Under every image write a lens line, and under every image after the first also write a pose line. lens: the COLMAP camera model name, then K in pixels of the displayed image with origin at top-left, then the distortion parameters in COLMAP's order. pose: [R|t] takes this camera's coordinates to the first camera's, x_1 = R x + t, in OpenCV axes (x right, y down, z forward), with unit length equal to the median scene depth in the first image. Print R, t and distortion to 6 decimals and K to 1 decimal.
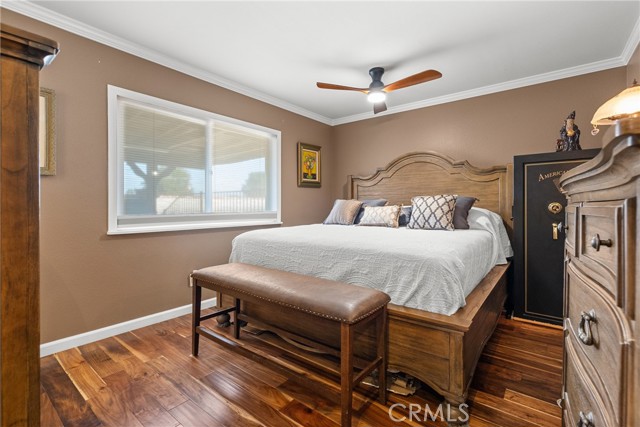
lens RADIAL K [[293.4, 0, 319.4], [0, 293.4, 208.6], [0, 0, 1]] dist [-0.006014, 0.004350]
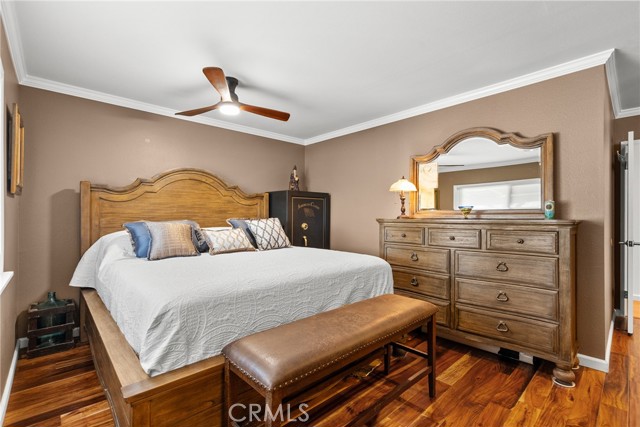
lens RADIAL K [[293.4, 0, 321.4], [0, 293.4, 216.1], [0, 0, 1]] dist [-0.006014, 0.004350]
pose [[0.146212, 0.002138, 0.989251, -0.529571], [0.008957, 0.999954, -0.003485, -0.037159], [-0.989213, 0.009370, 0.146186, 0.480008]]
